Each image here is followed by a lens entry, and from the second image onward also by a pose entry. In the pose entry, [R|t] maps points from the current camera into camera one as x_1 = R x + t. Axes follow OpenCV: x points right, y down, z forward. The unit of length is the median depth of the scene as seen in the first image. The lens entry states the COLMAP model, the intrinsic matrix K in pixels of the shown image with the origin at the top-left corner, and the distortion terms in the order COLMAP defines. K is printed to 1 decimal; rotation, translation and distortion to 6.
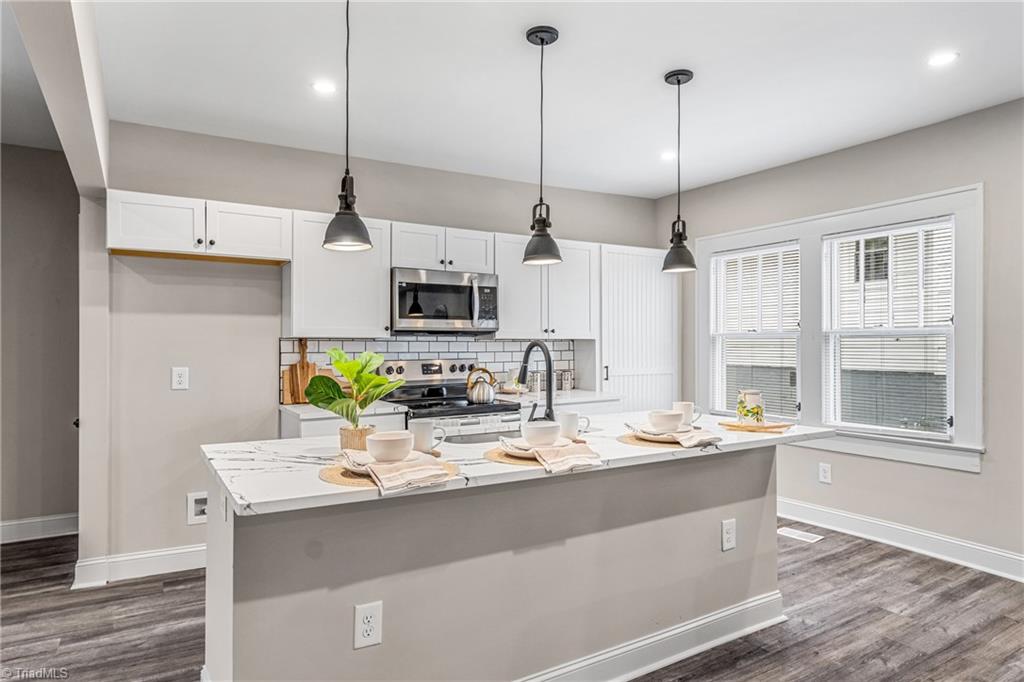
lens RADIAL K [[617.0, 0, 516.4], [0, 617.0, 340.7], [0, 0, 1]] dist [0.005330, -0.004394]
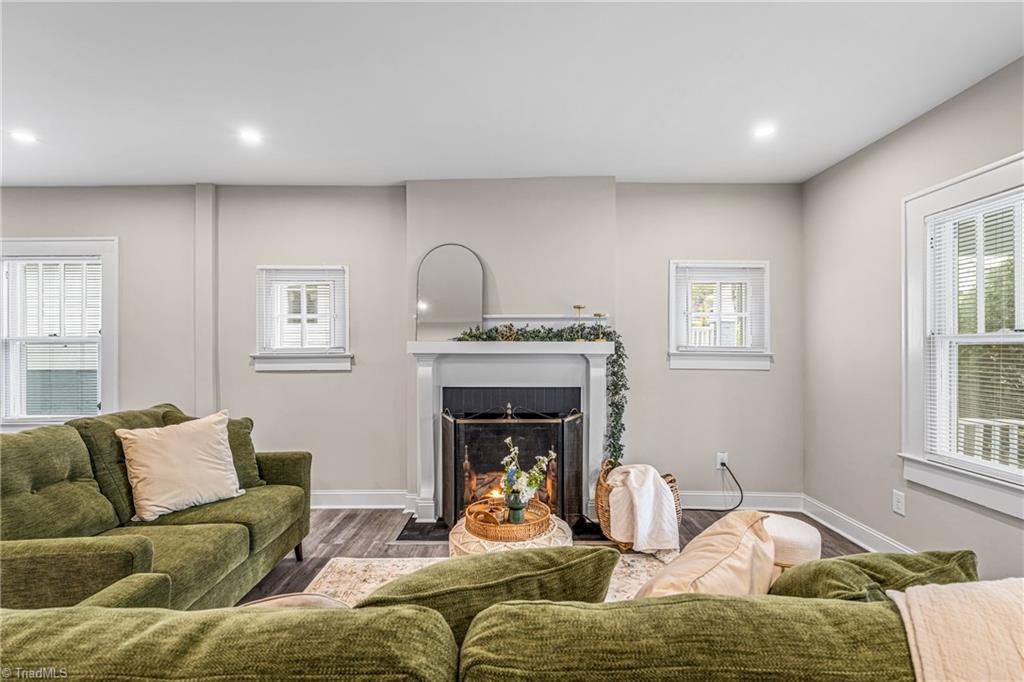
lens RADIAL K [[467.2, 0, 514.6], [0, 467.2, 348.2], [0, 0, 1]] dist [0.003757, -0.001143]
pose [[0.529138, 0.001424, 0.848535, 0.276126], [-0.002578, 0.999997, -0.000071, 0.001054], [-0.848532, -0.002150, 0.529139, -0.306552]]
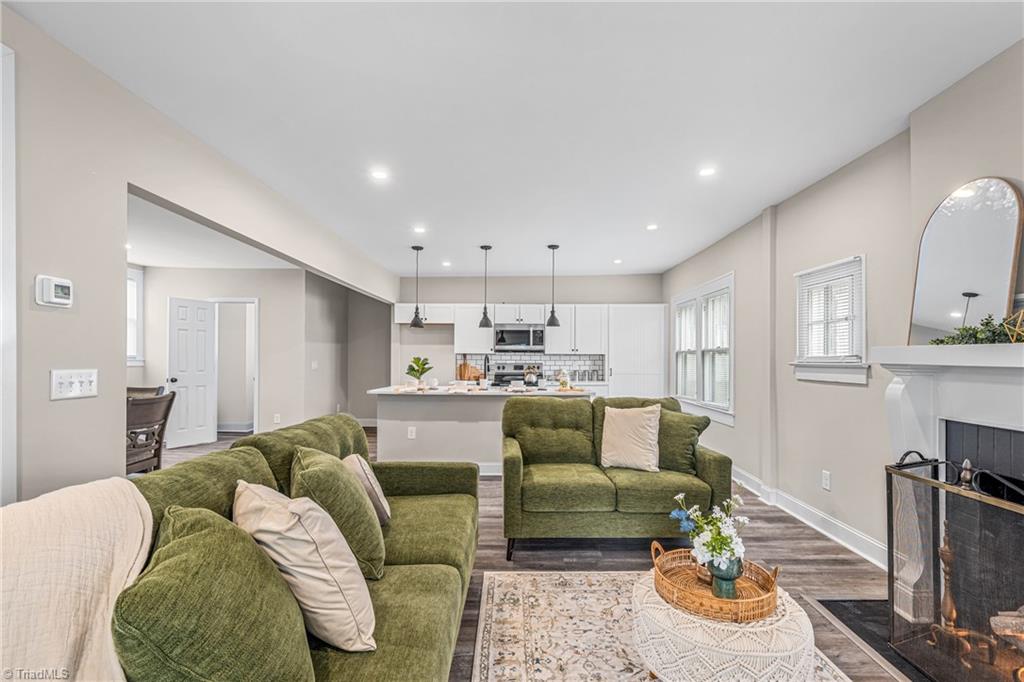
lens RADIAL K [[467.2, 0, 517.0], [0, 467.2, 359.3], [0, 0, 1]] dist [0.003757, -0.001143]
pose [[0.842897, 0.007005, -0.538030, 0.828155], [-0.002572, 0.999956, 0.008991, 0.000863], [0.538070, -0.006195, 0.842878, -0.456846]]
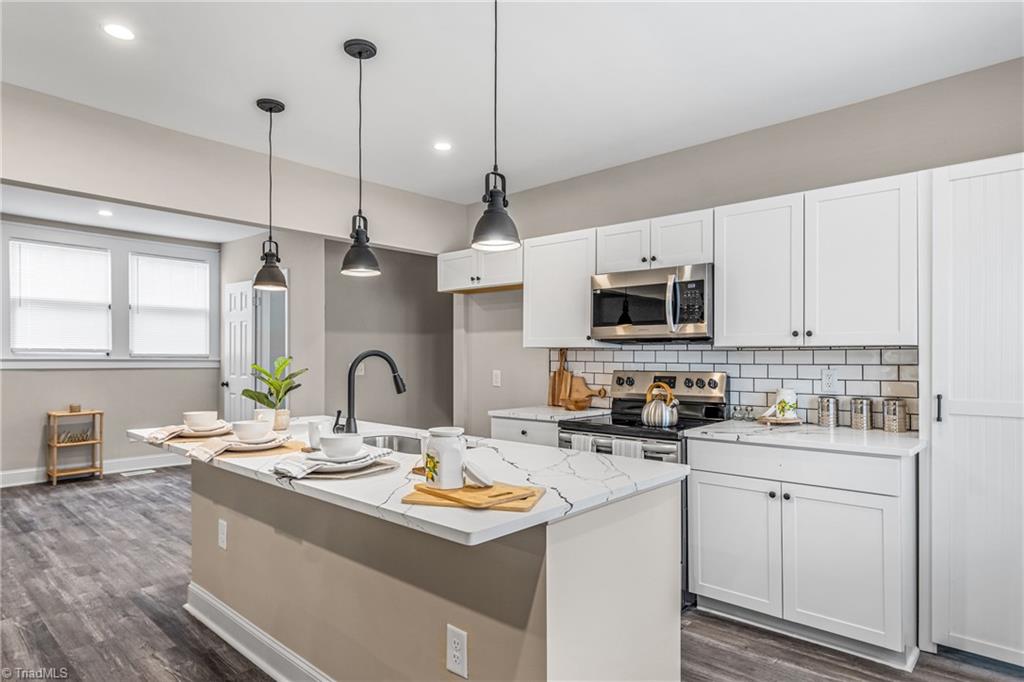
lens RADIAL K [[583.7, 0, 514.0], [0, 583.7, 354.6], [0, 0, 1]] dist [0.002772, -0.001529]
pose [[0.282653, 0.002442, -0.959219, 0.647402], [0.004406, 0.999983, 0.003844, 0.002939], [0.959212, -0.005313, 0.282637, 0.611006]]
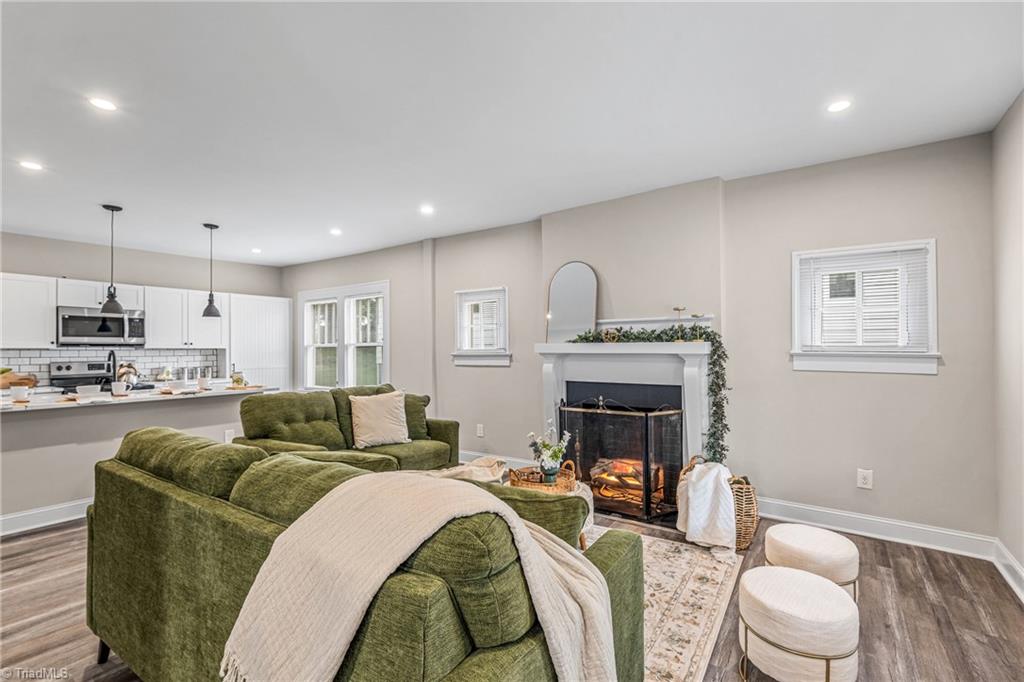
lens RADIAL K [[467.2, 0, 516.5], [0, 467.2, 346.0], [0, 0, 1]] dist [0.003757, -0.001143]
pose [[0.914670, -0.001800, 0.404197, 0.419484], [0.003503, 0.999988, -0.003472, -0.001859], [-0.404185, 0.004592, 0.914666, -0.656408]]
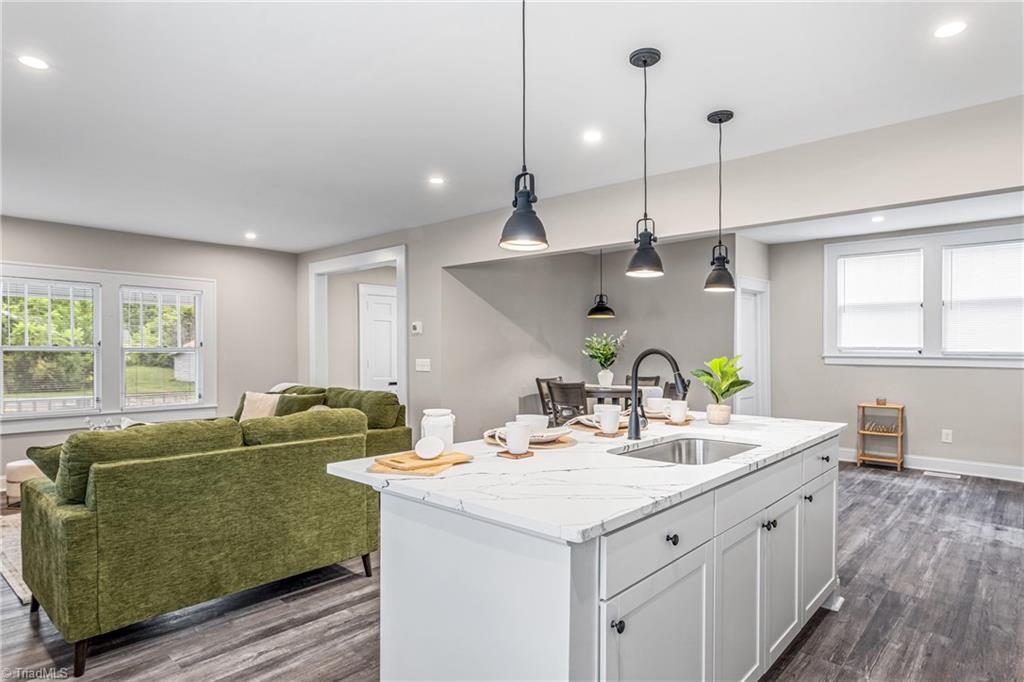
lens RADIAL K [[564.0, 0, 515.6], [0, 564.0, 360.0], [0, 0, 1]] dist [0.001310, -0.003334]
pose [[-0.960559, 0.005964, -0.278013, 0.328326], [0.003470, 0.999949, 0.009463, 0.006260], [0.278055, 0.008125, -0.960531, 1.171069]]
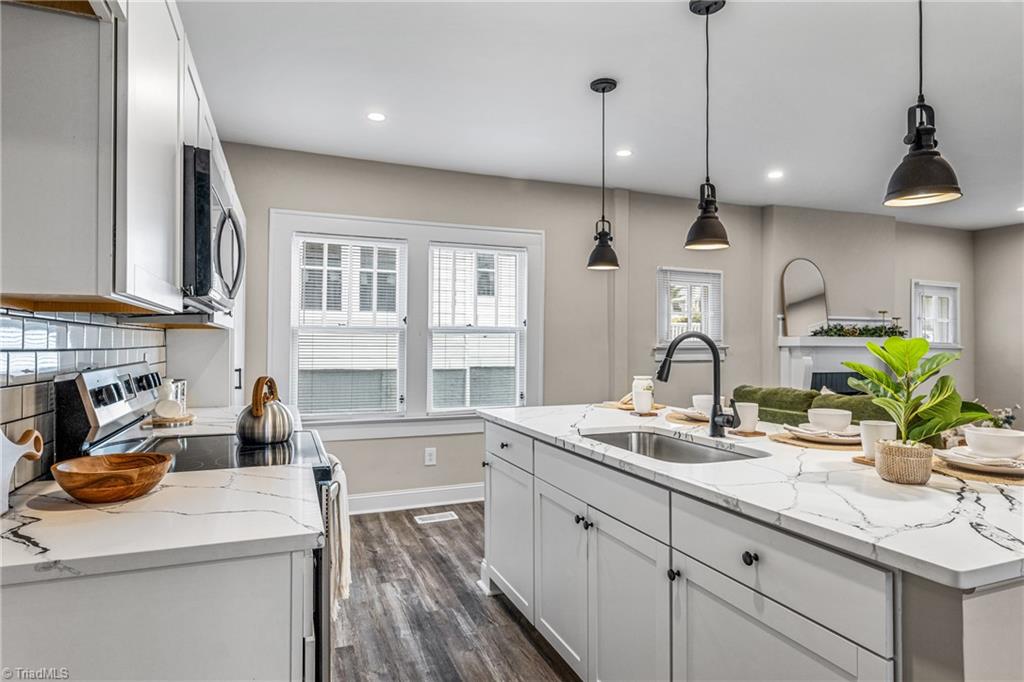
lens RADIAL K [[583.7, 0, 507.8], [0, 583.7, 336.1], [0, 0, 1]] dist [0.002772, -0.001529]
pose [[0.180387, 0.016848, 0.983451, -0.536403], [-0.008765, 0.999841, -0.015521, 0.015279], [-0.983557, -0.005820, 0.180506, 0.718995]]
